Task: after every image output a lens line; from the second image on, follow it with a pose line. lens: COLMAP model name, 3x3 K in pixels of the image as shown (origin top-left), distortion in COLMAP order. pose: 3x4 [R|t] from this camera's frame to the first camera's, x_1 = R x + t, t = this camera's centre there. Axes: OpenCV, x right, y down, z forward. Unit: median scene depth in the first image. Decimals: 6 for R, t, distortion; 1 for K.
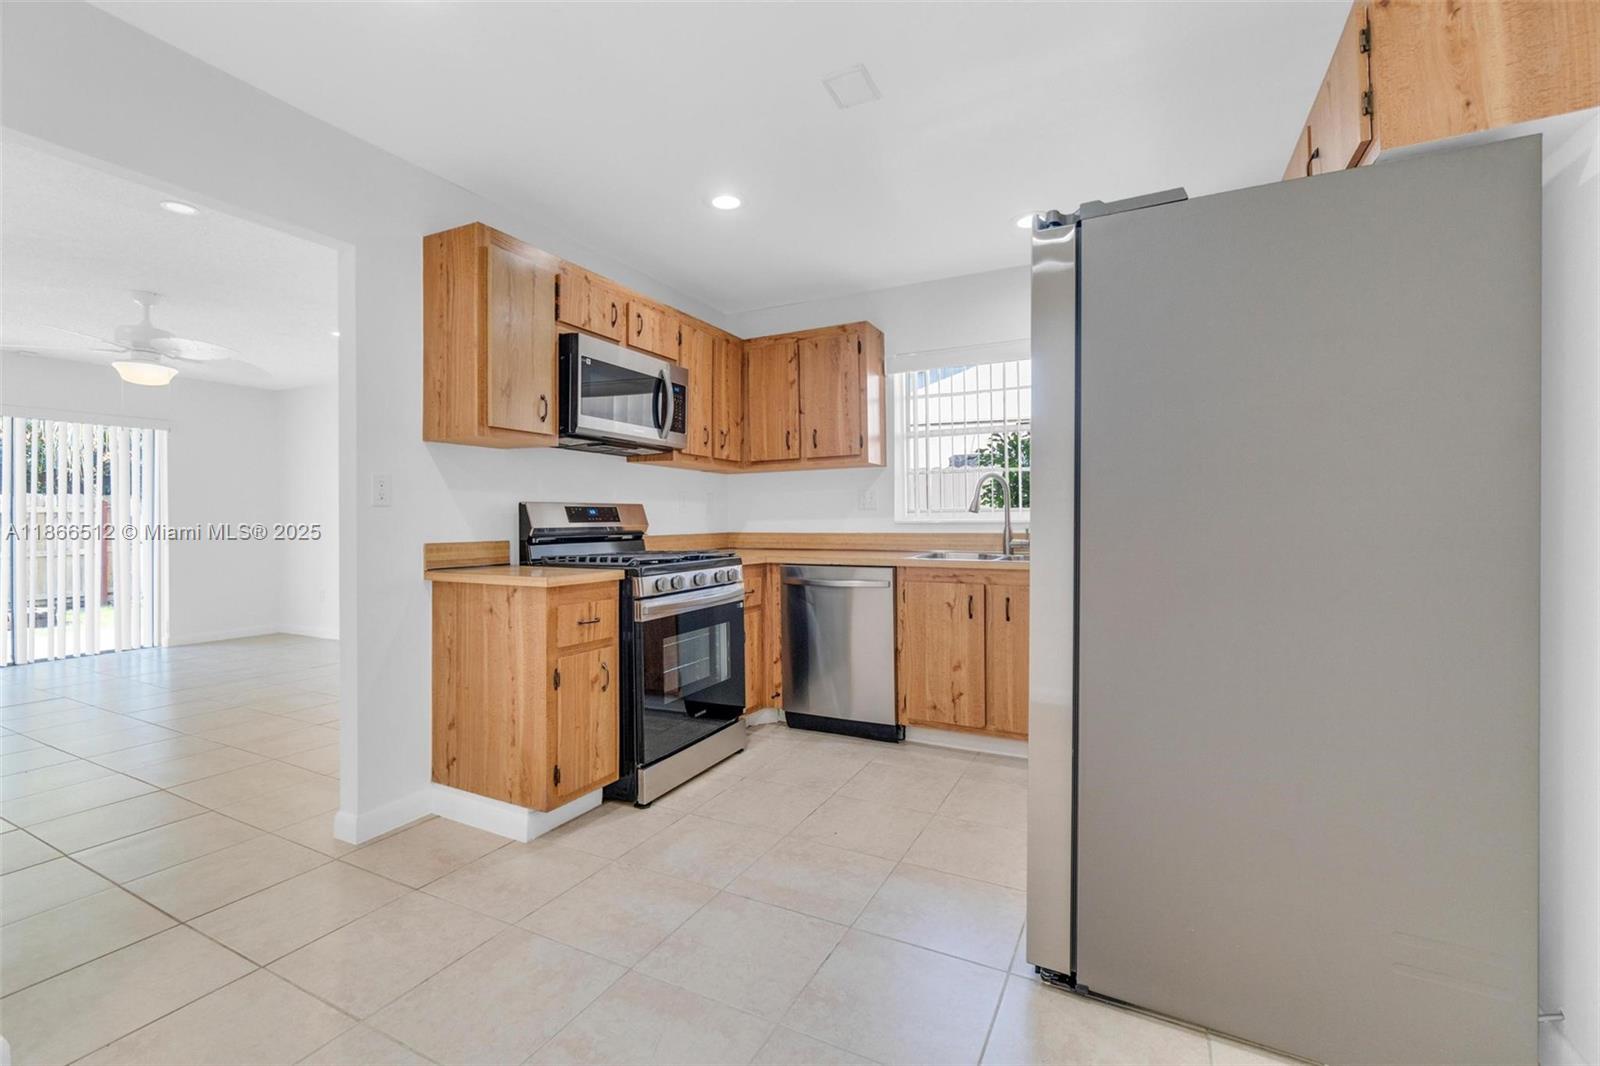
lens RADIAL K [[701.8, 0, 791.9], [0, 701.8, 526.7], [0, 0, 1]] dist [-0.001668, -0.000143]
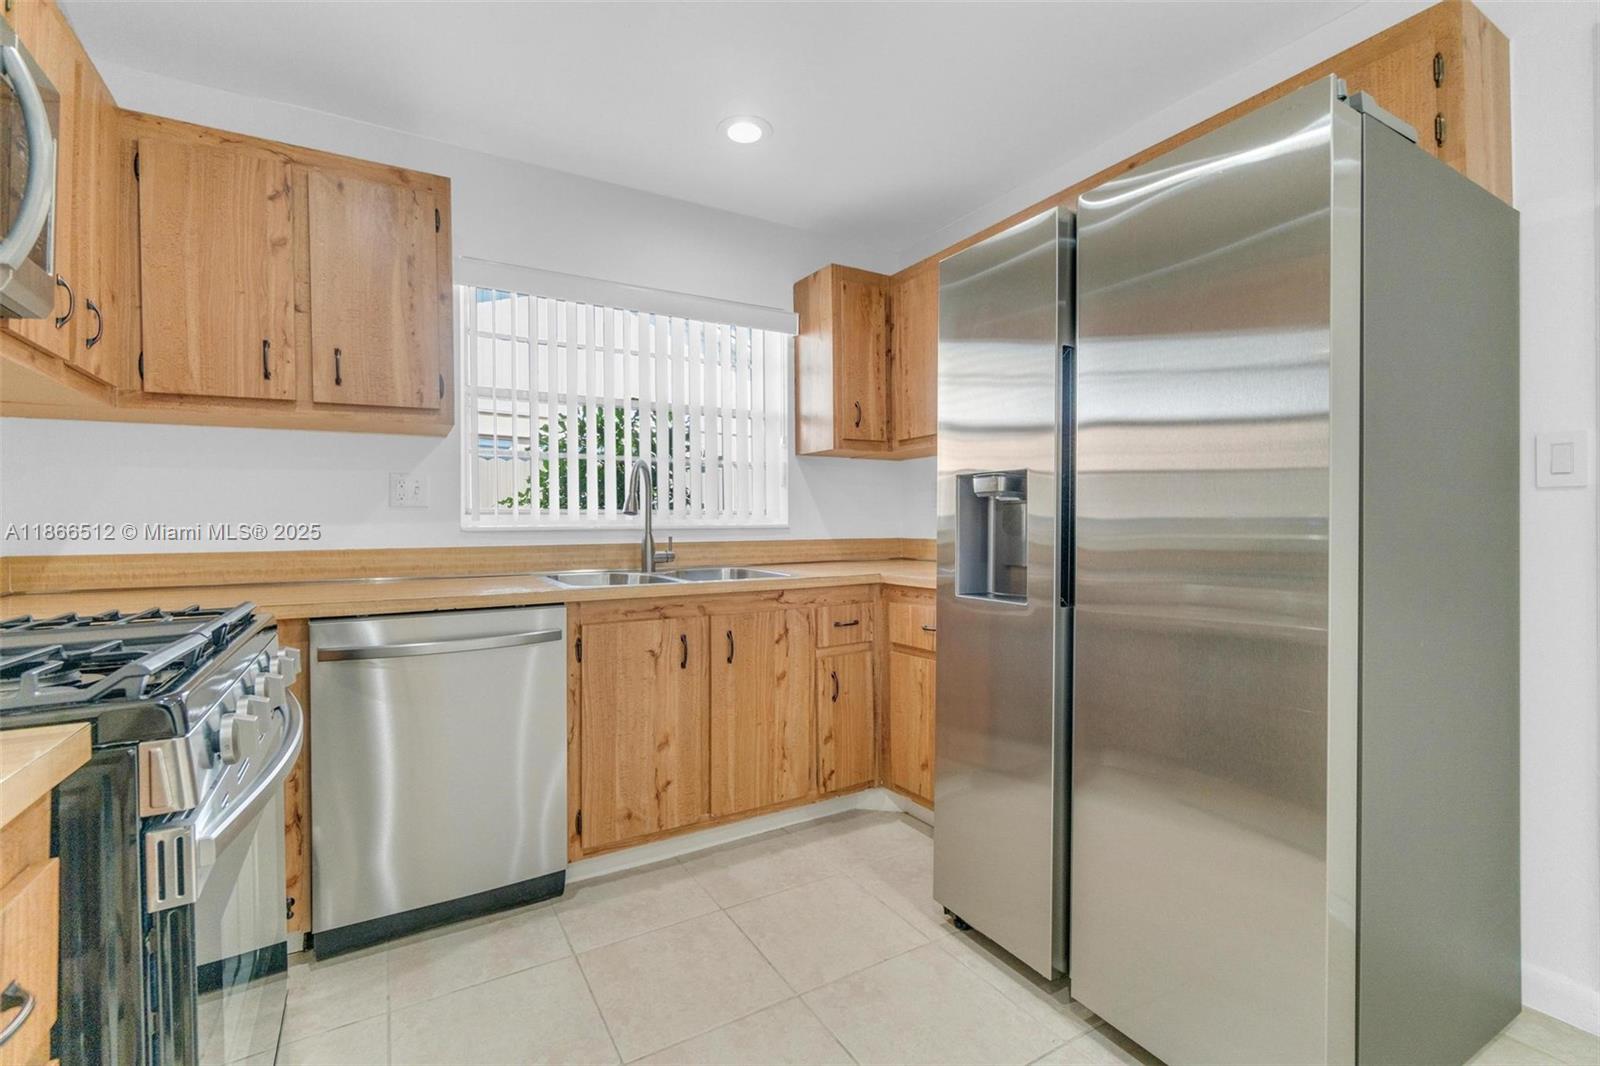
lens RADIAL K [[701.8, 0, 800.9], [0, 701.8, 525.7], [0, 0, 1]] dist [-0.001668, -0.000143]
pose [[0.534741, 0.001369, 0.845015, -0.232185], [0.011839, 0.999888, -0.009112, -0.000924], [-0.844933, 0.014877, 0.534665, 0.470362]]
